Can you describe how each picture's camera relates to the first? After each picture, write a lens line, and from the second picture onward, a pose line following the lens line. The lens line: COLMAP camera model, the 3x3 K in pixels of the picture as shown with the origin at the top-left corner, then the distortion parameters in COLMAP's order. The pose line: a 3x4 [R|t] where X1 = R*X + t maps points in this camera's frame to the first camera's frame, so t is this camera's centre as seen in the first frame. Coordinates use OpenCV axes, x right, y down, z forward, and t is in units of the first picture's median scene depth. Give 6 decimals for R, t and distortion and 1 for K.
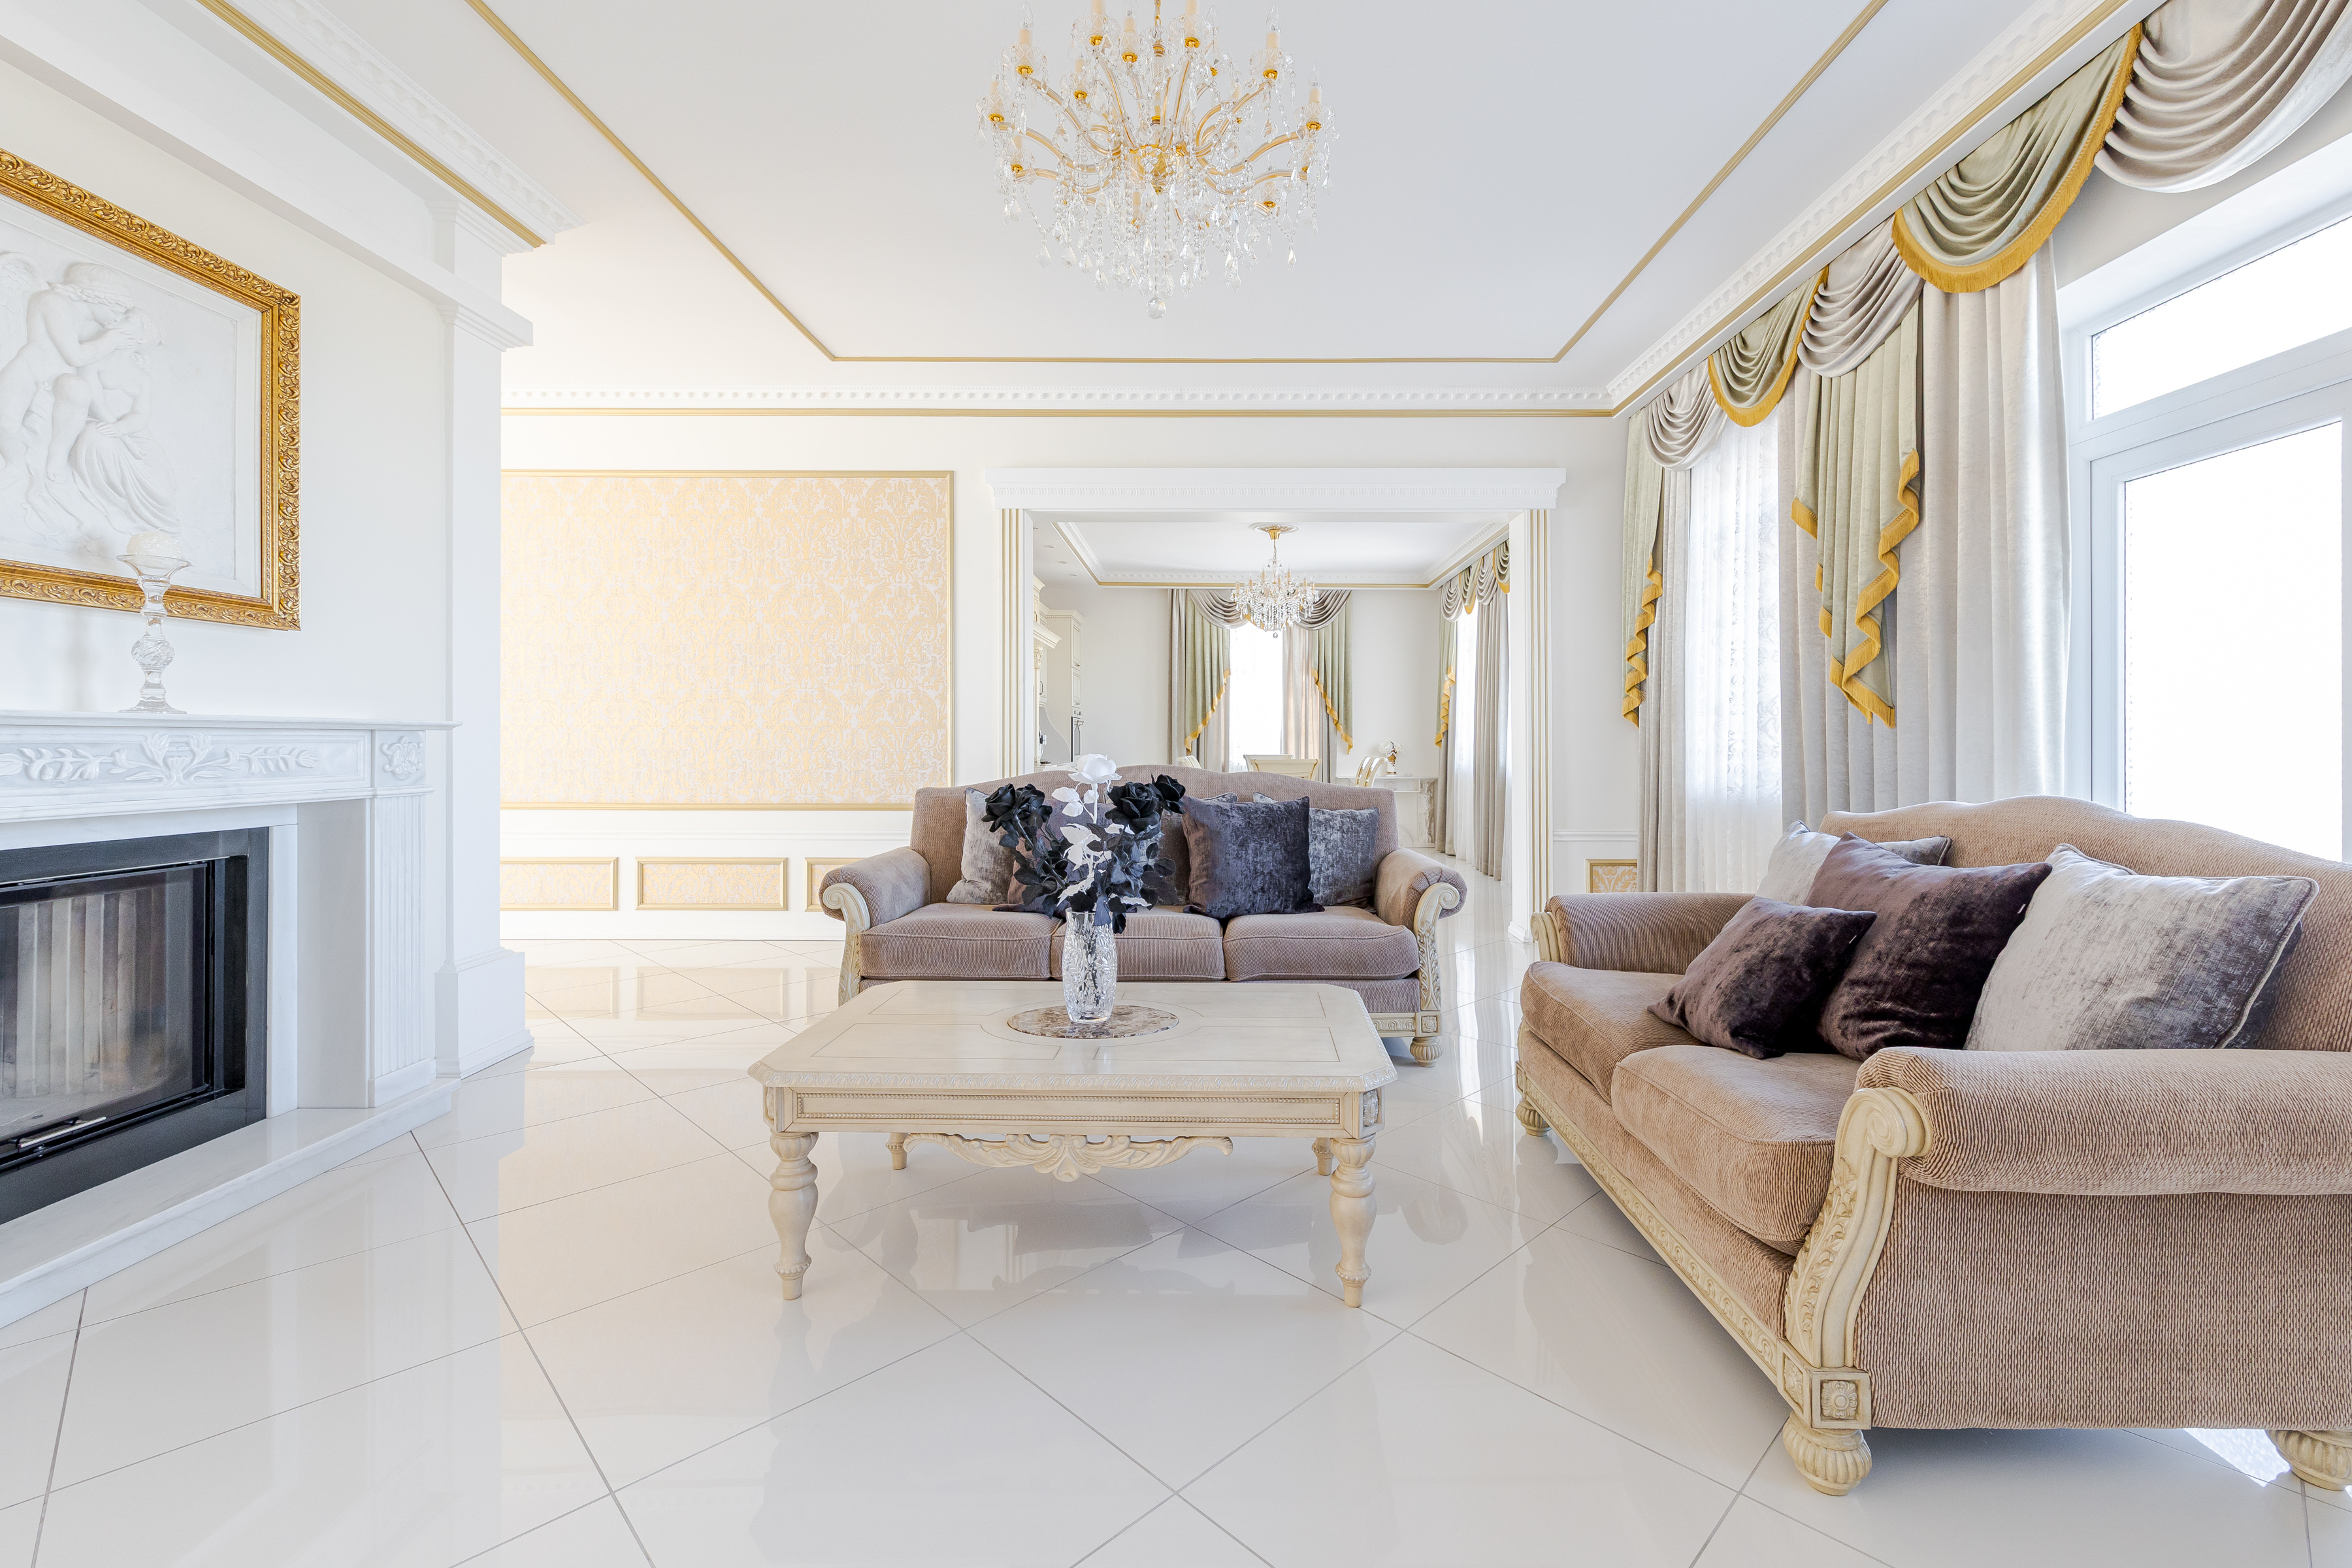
lens RADIAL K [[1036.4, 0, 1196.0], [0, 1036.4, 744.4], [0, 0, 1]] dist [0.001953, 0.001178]
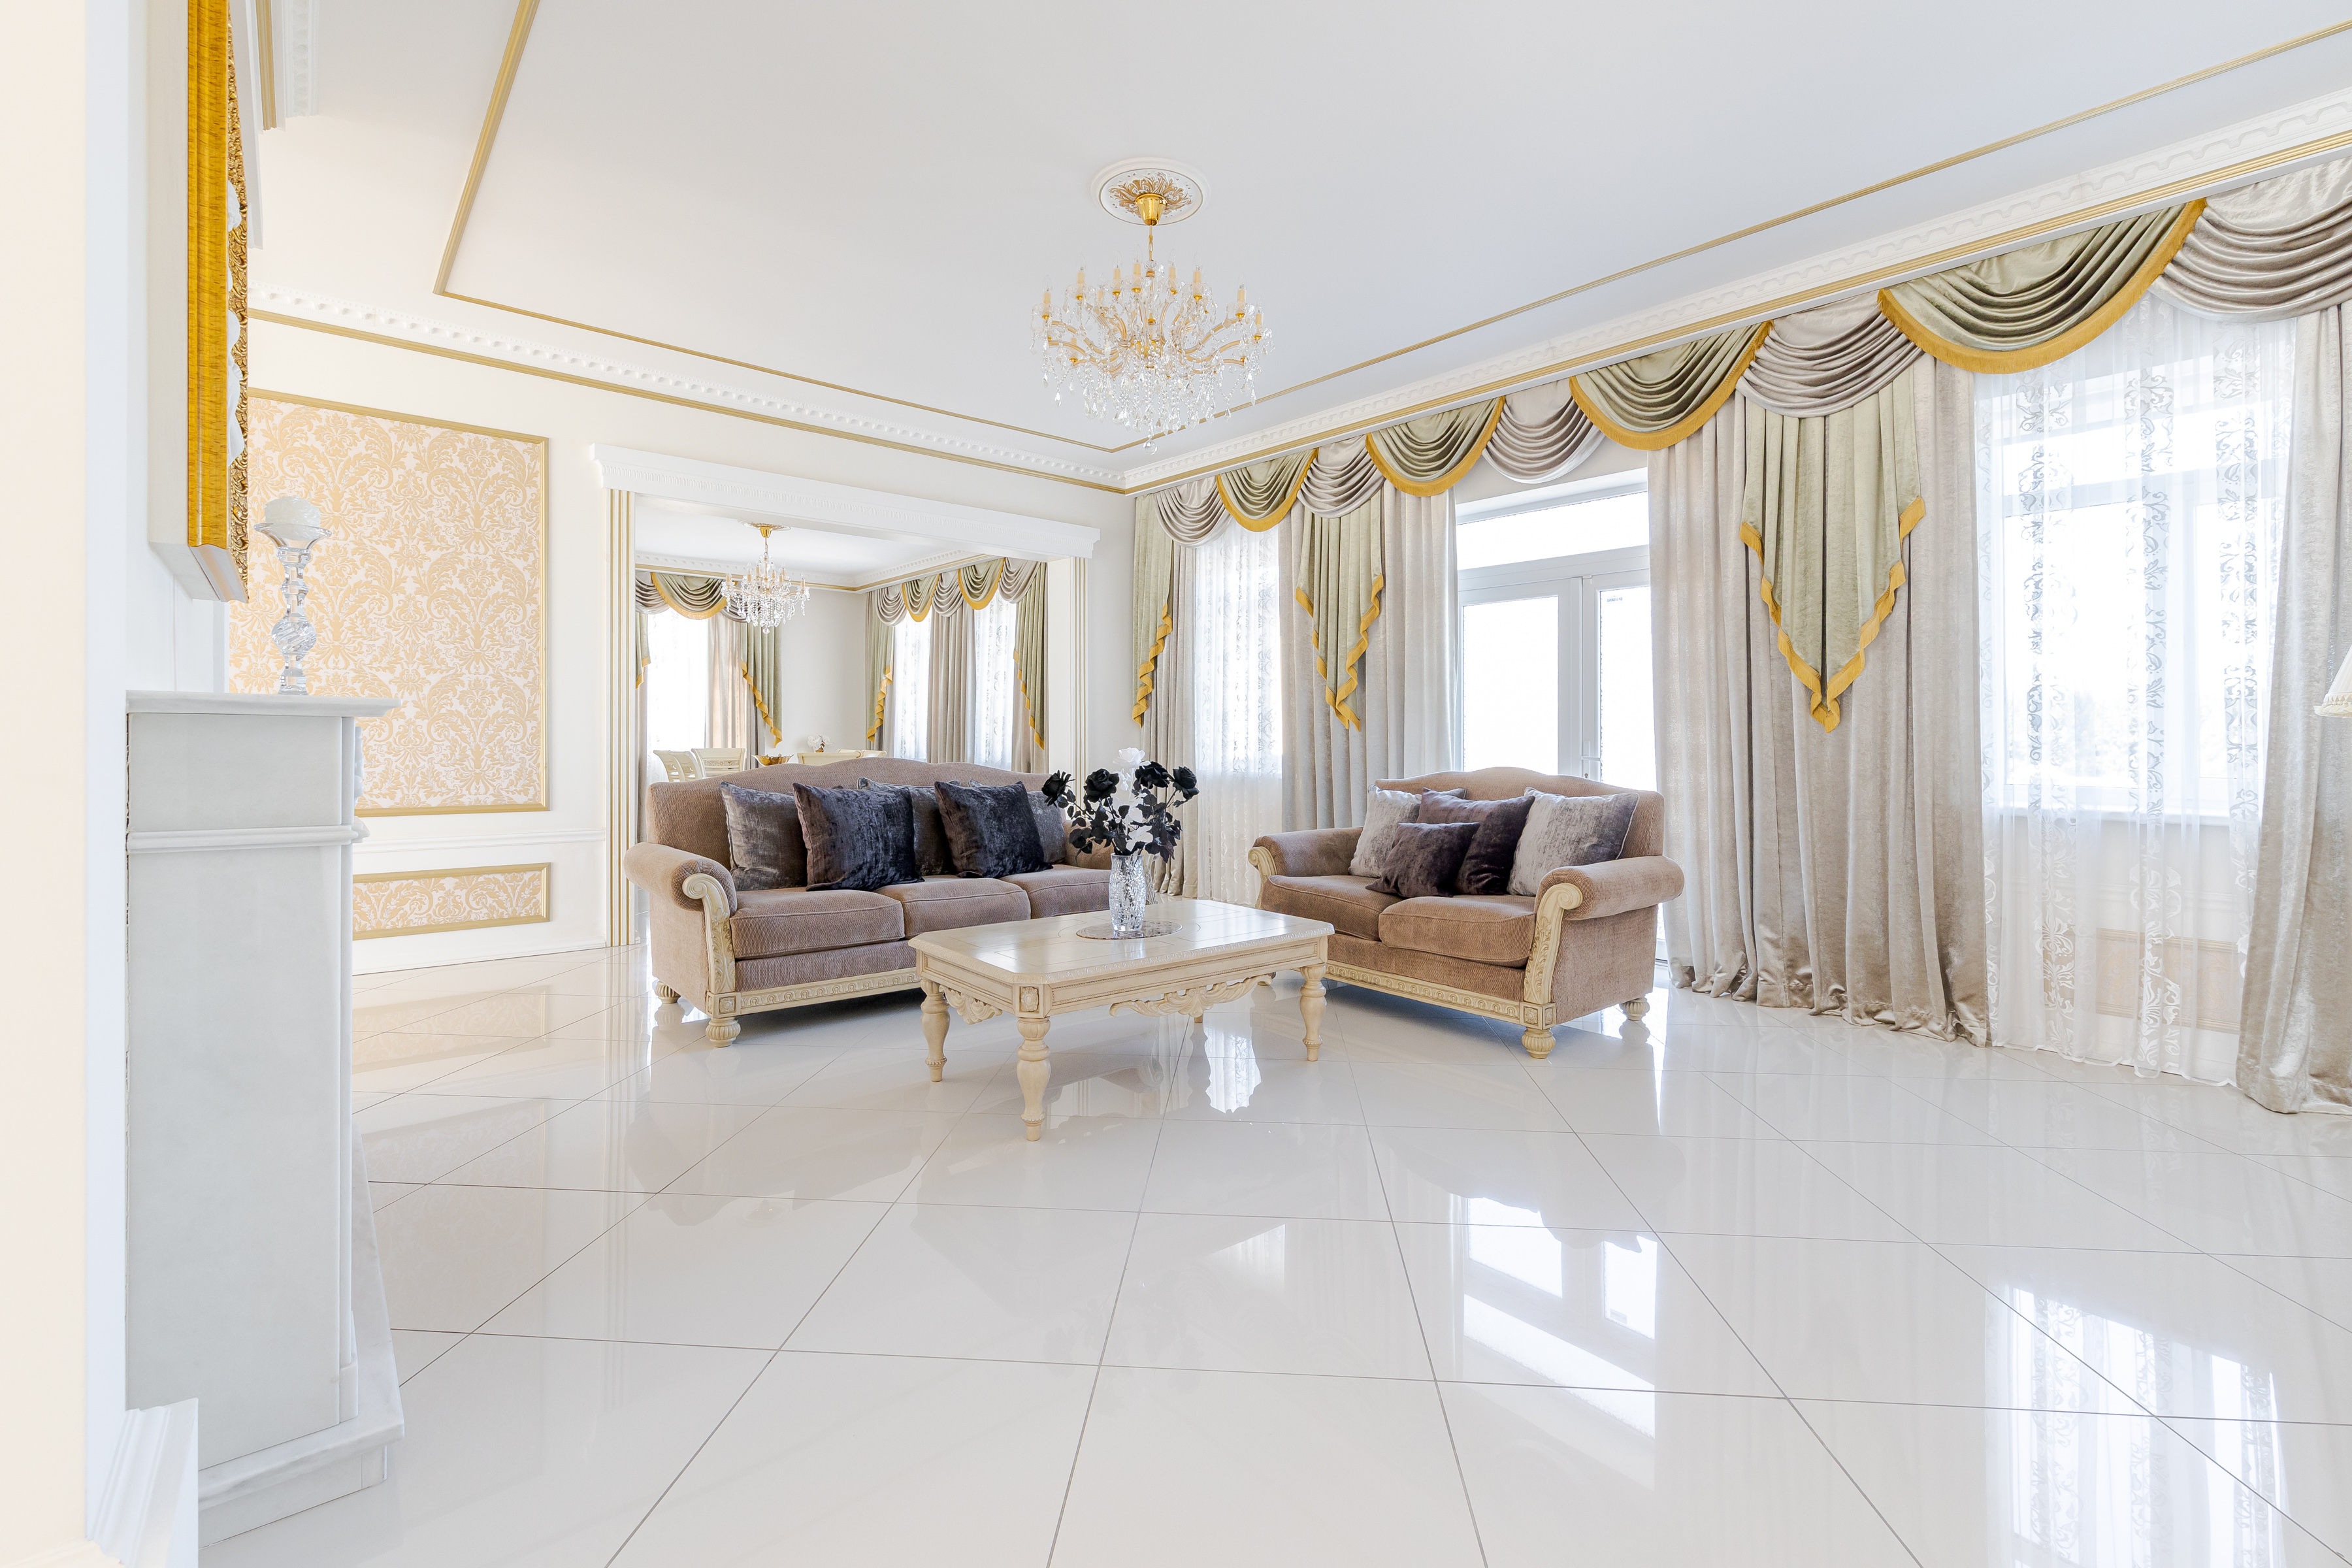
lens RADIAL K [[1036.4, 0, 1196.0], [0, 1036.4, 744.4], [0, 0, 1]] dist [0.001953, 0.001178]
pose [[0.745005, -0.001168, 0.667058, -0.543830], [-0.004093, 0.999972, 0.006322, -0.003025], [-0.667046, -0.007440, 0.744979, -0.080252]]
